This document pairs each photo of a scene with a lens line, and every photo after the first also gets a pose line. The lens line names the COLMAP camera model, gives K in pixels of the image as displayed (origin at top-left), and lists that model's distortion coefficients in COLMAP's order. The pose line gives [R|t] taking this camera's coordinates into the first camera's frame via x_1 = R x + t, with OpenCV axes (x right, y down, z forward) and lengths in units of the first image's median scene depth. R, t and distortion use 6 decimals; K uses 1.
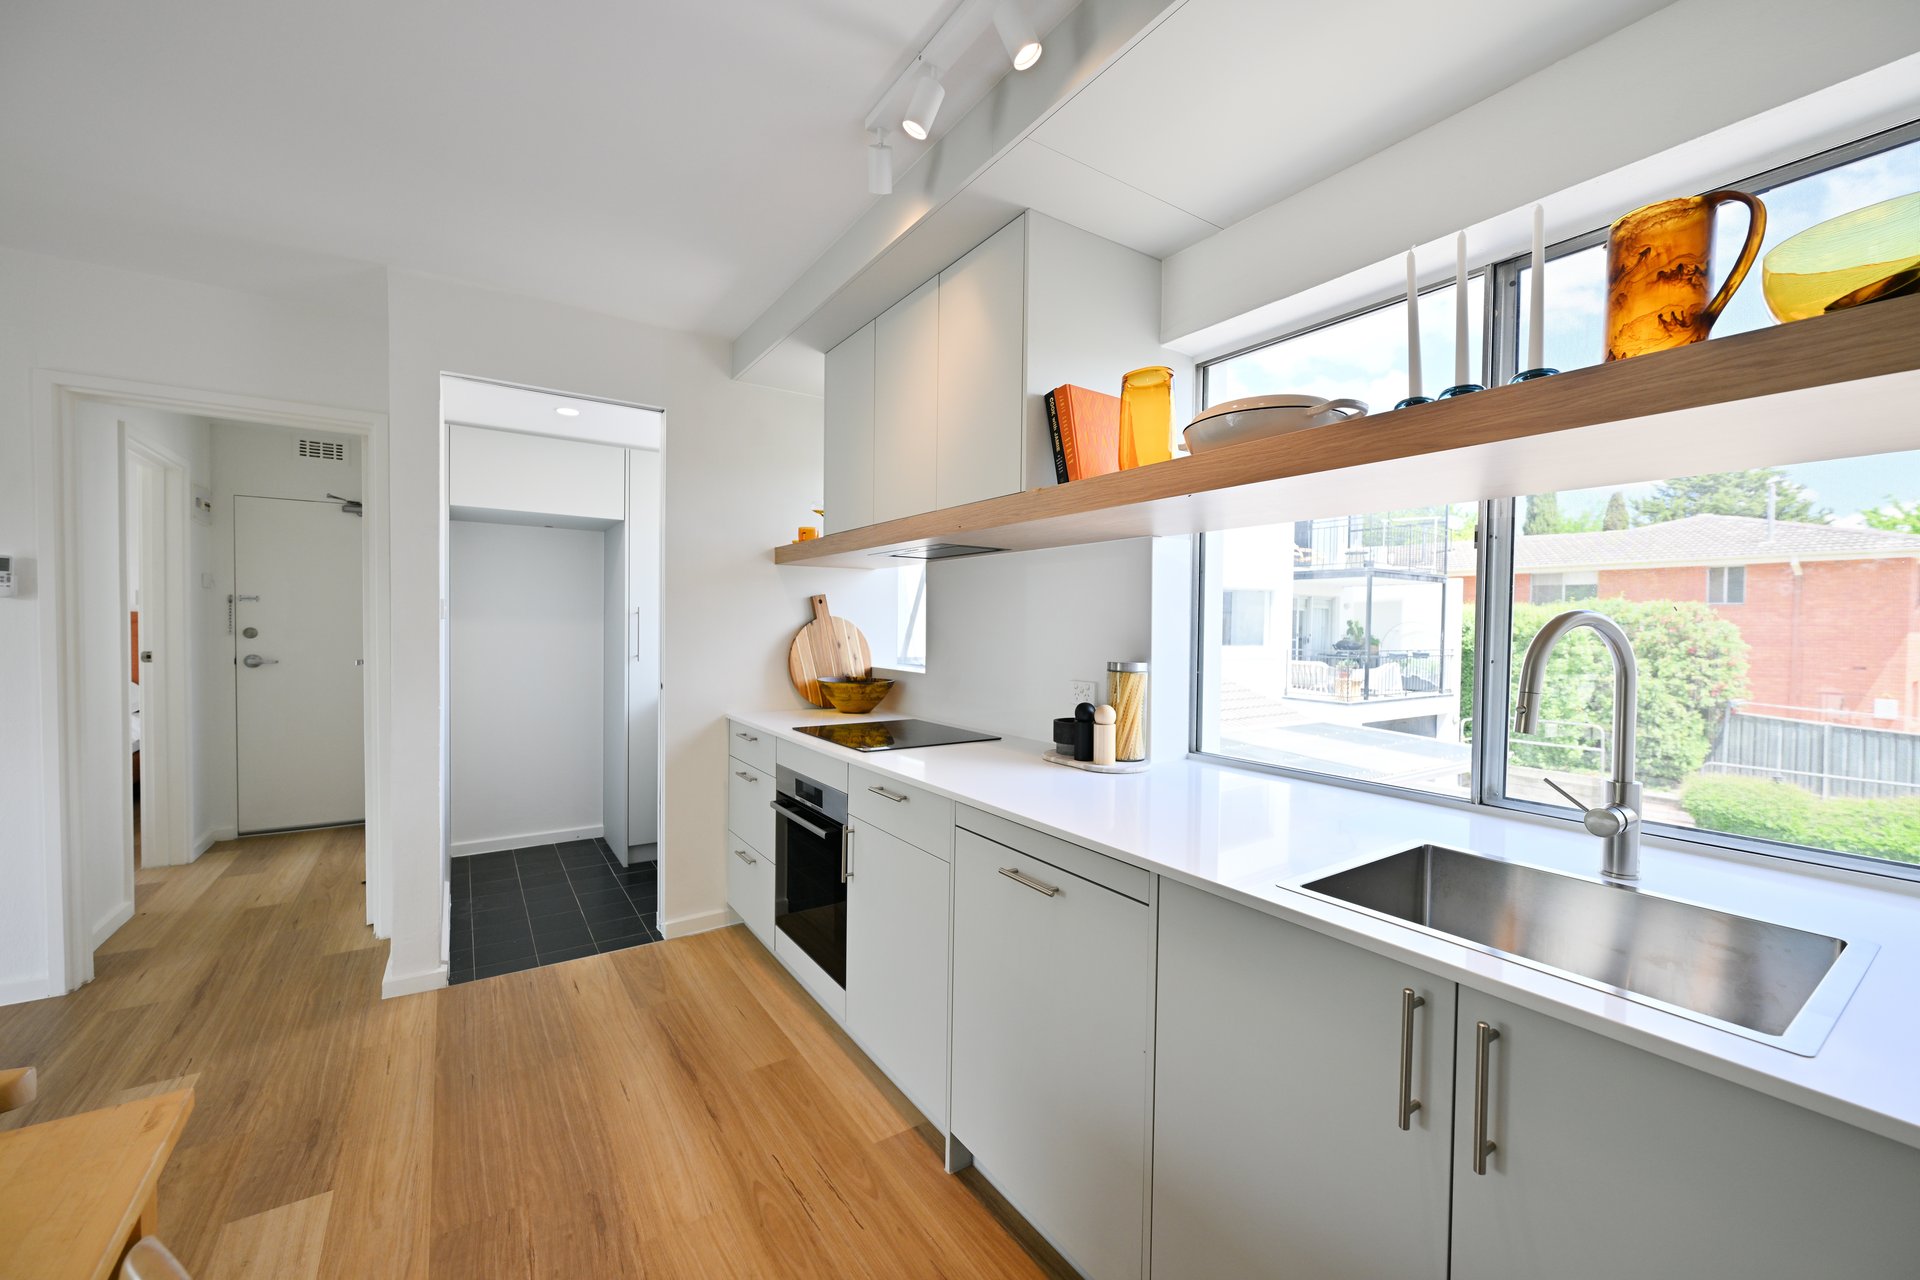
lens RADIAL K [[754.7, 0, 965.4], [0, 754.7, 644.0], [0, 0, 1]] dist [-0.001309, 0.000132]
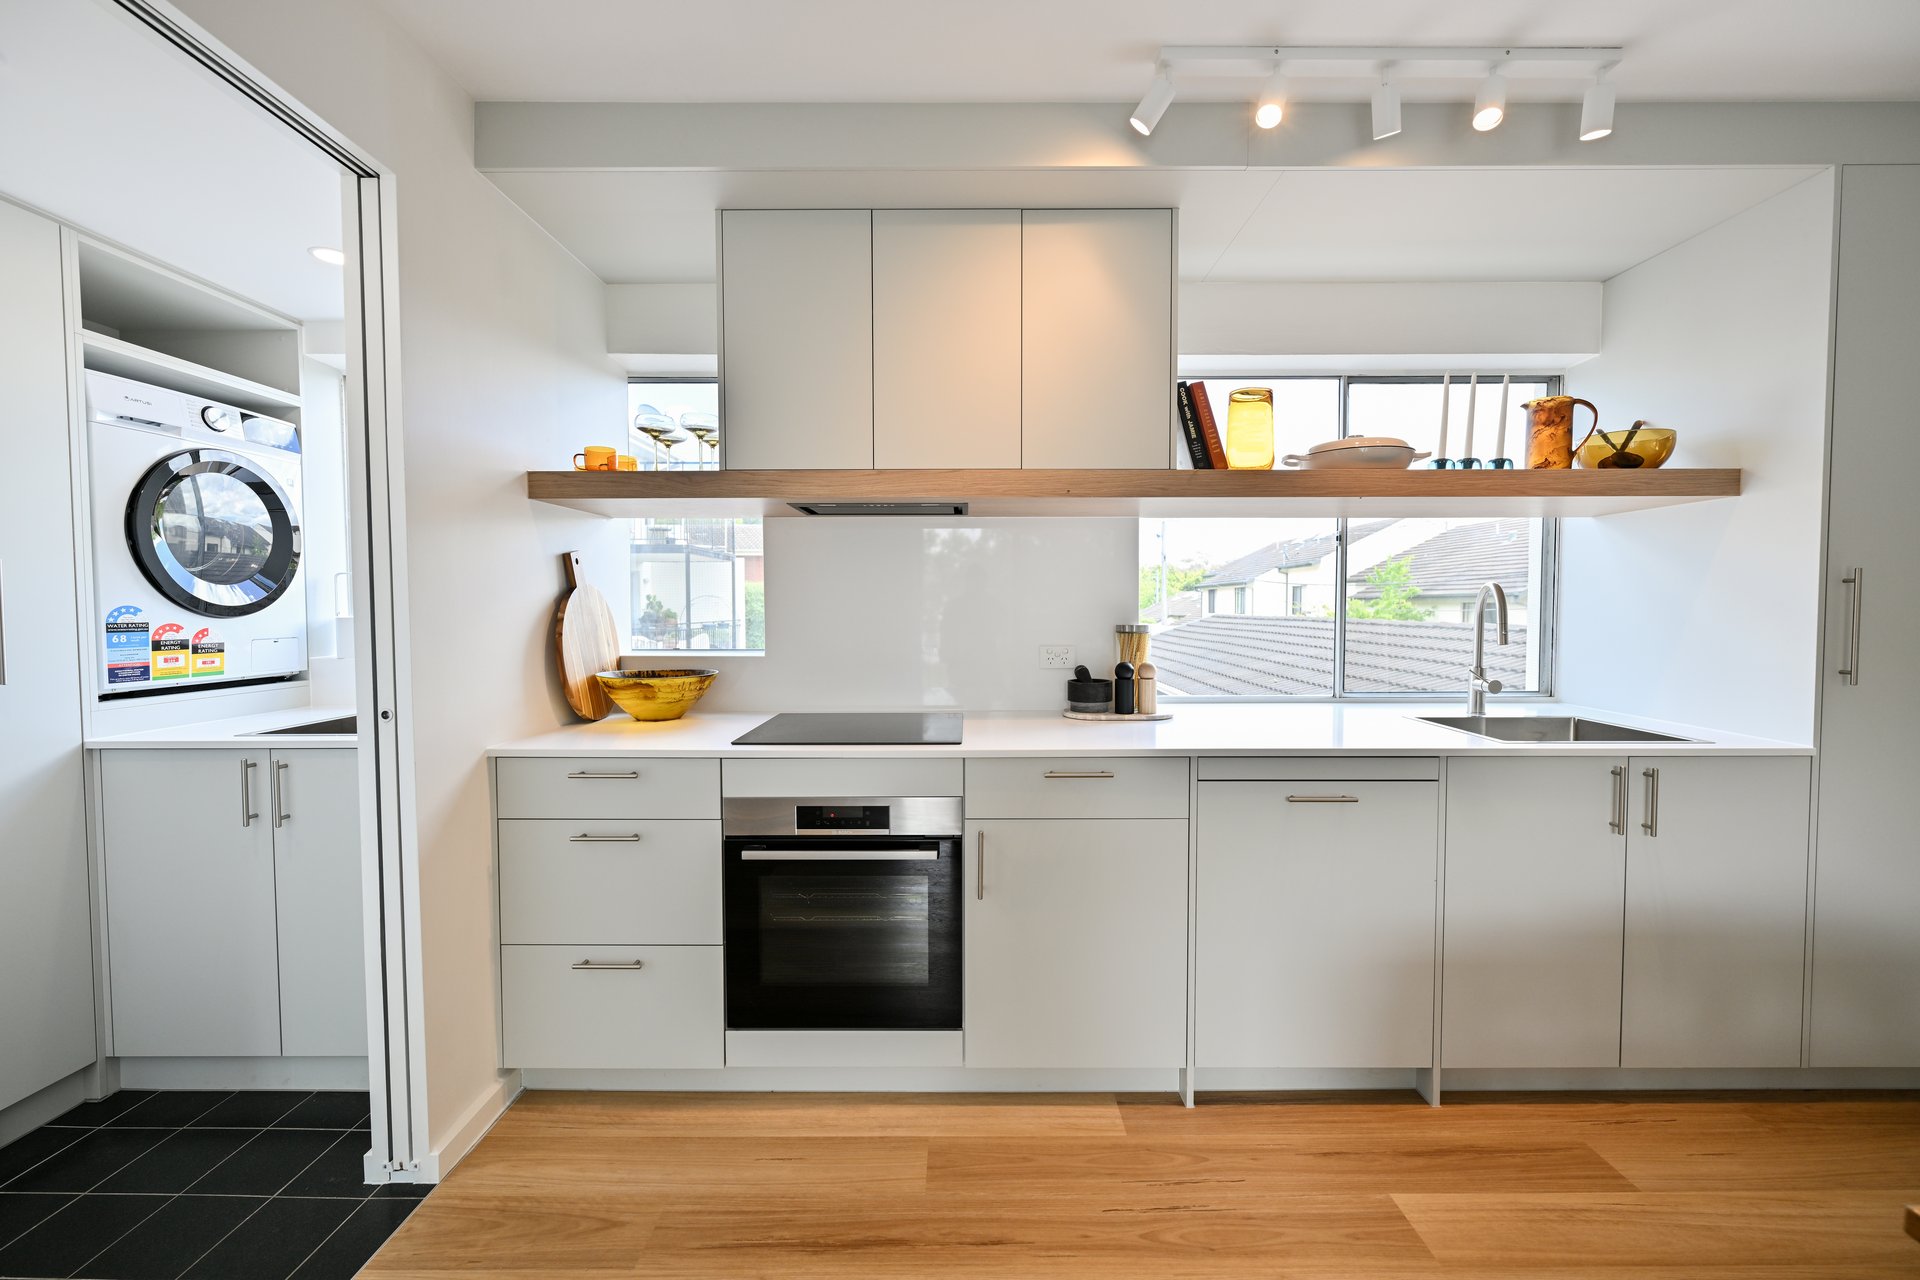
lens RADIAL K [[754.7, 0, 964.8], [0, 754.7, 635.9], [0, 0, 1]] dist [-0.001309, 0.000132]
pose [[0.564375, -0.046496, 0.824208, -0.723251], [0.028452, 0.998915, 0.036870, -0.007786], [-0.825028, 0.002642, 0.565085, 0.456539]]
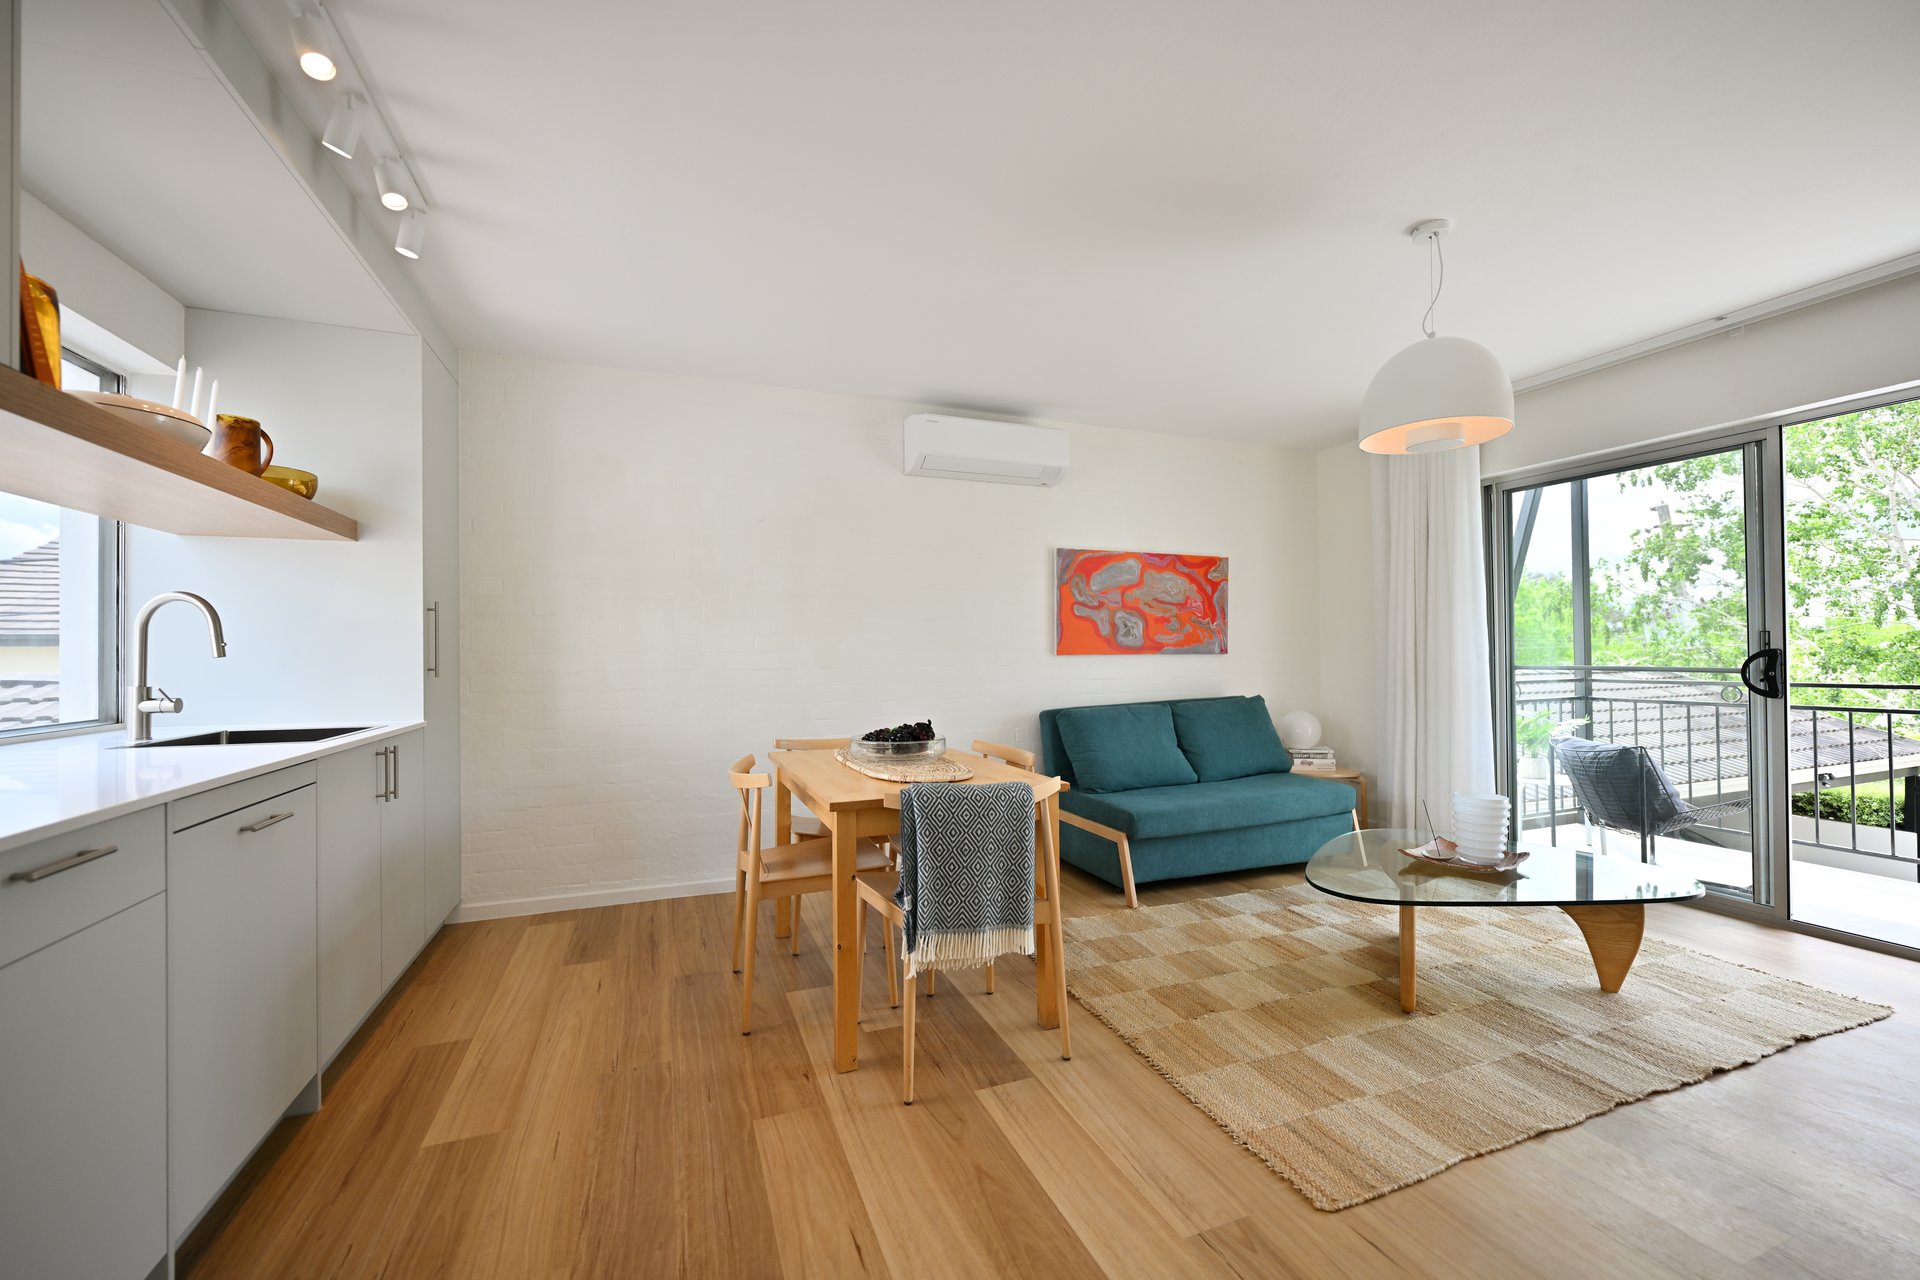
lens RADIAL K [[754.7, 0, 963.7], [0, 754.7, 645.8], [0, 0, 1]] dist [-0.001309, 0.000132]
pose [[-0.975422, -0.006202, 0.220256, -0.650999], [-0.003738, 0.999926, 0.011603, 0.027926], [-0.220312, 0.010495, -0.975373, 1.092706]]
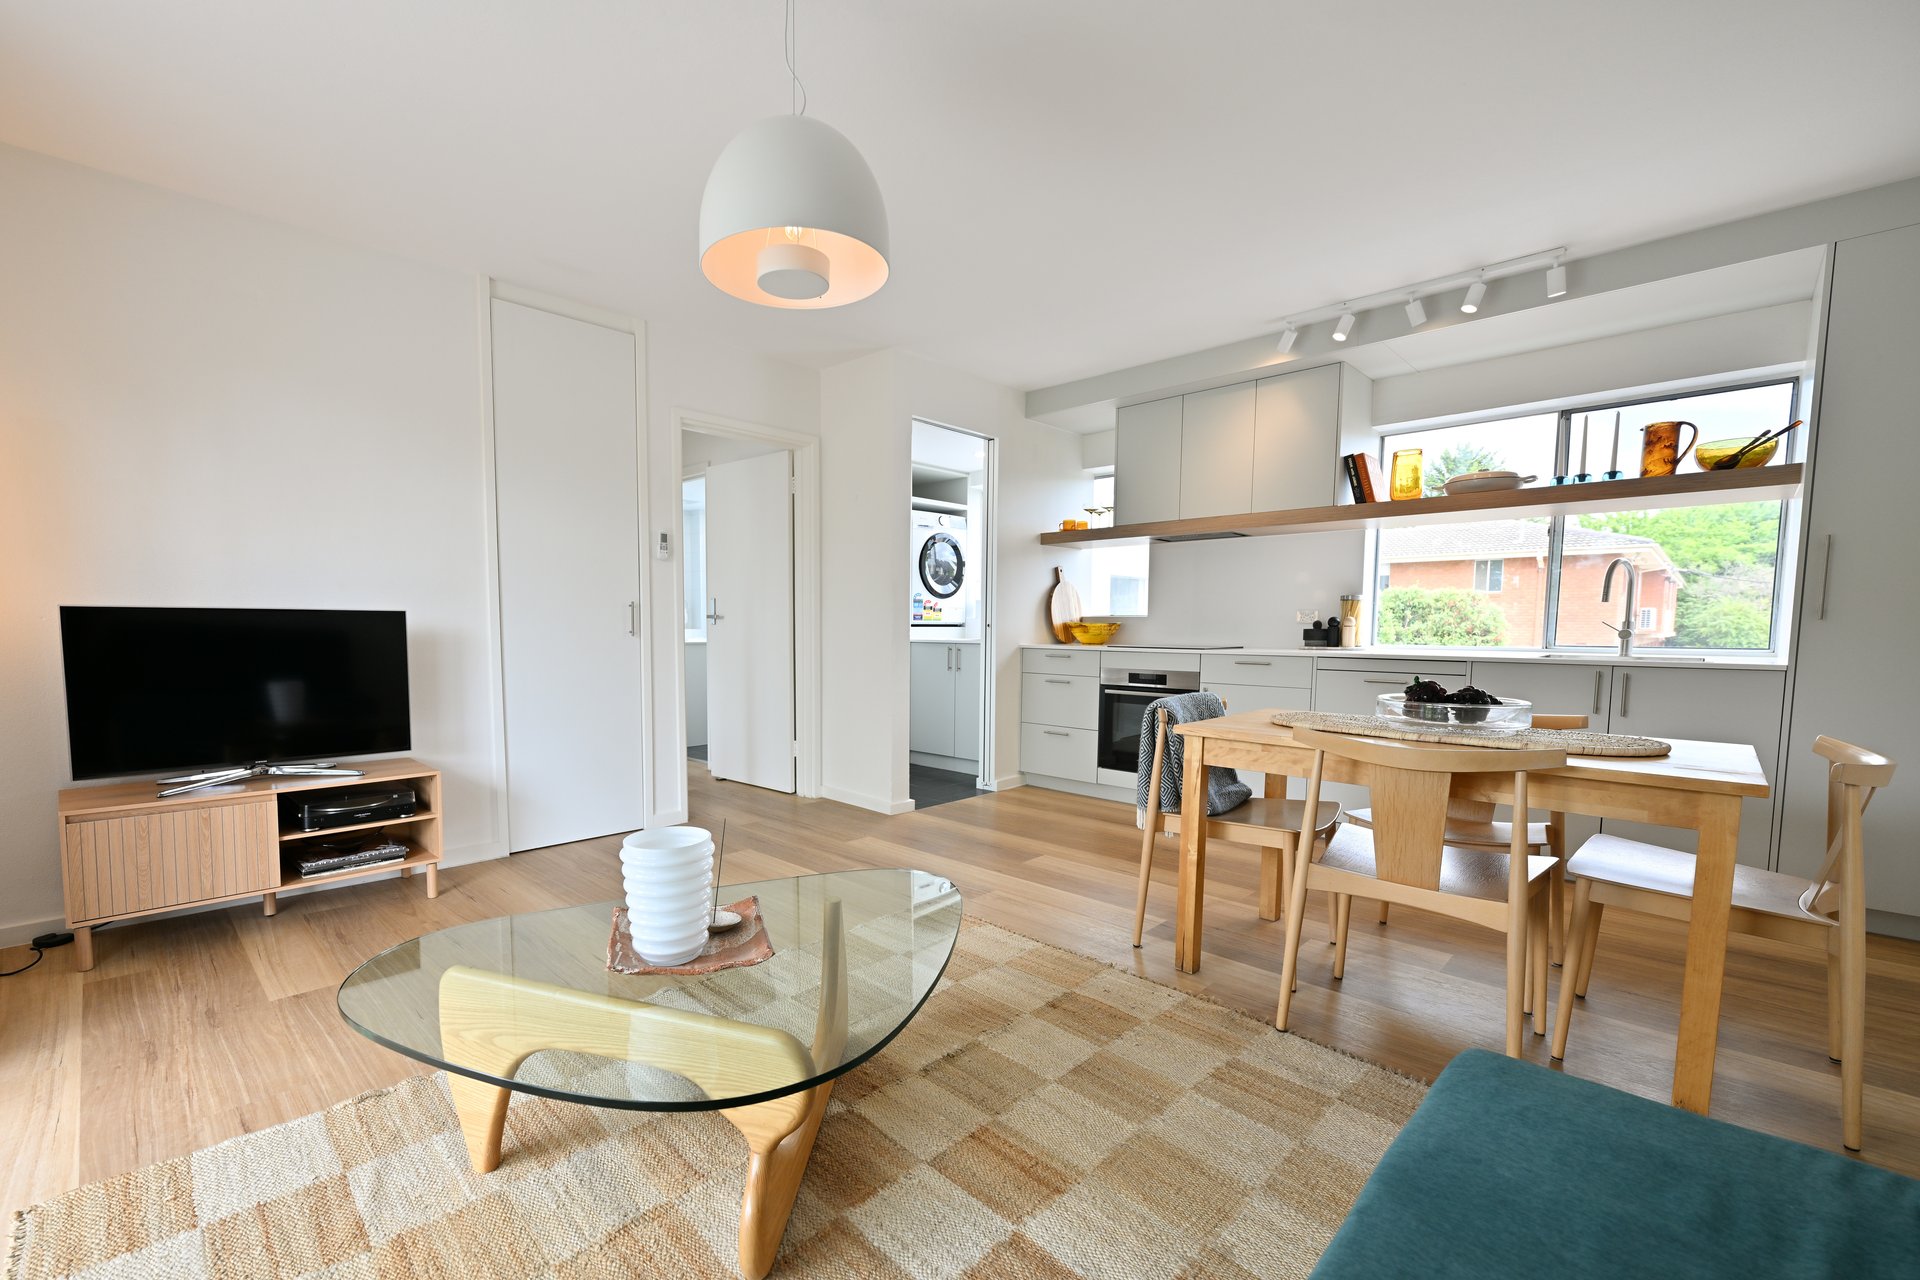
lens RADIAL K [[805.4, 0, 889.4], [0, 805.4, 687.0], [0, 0, 1]] dist [0.001199, 0.000144]
pose [[0.984369, -0.021138, 0.174844, -1.057985], [0.011474, 0.998359, 0.056099, 0.102534], [-0.175743, -0.053216, 0.982997, -0.658458]]
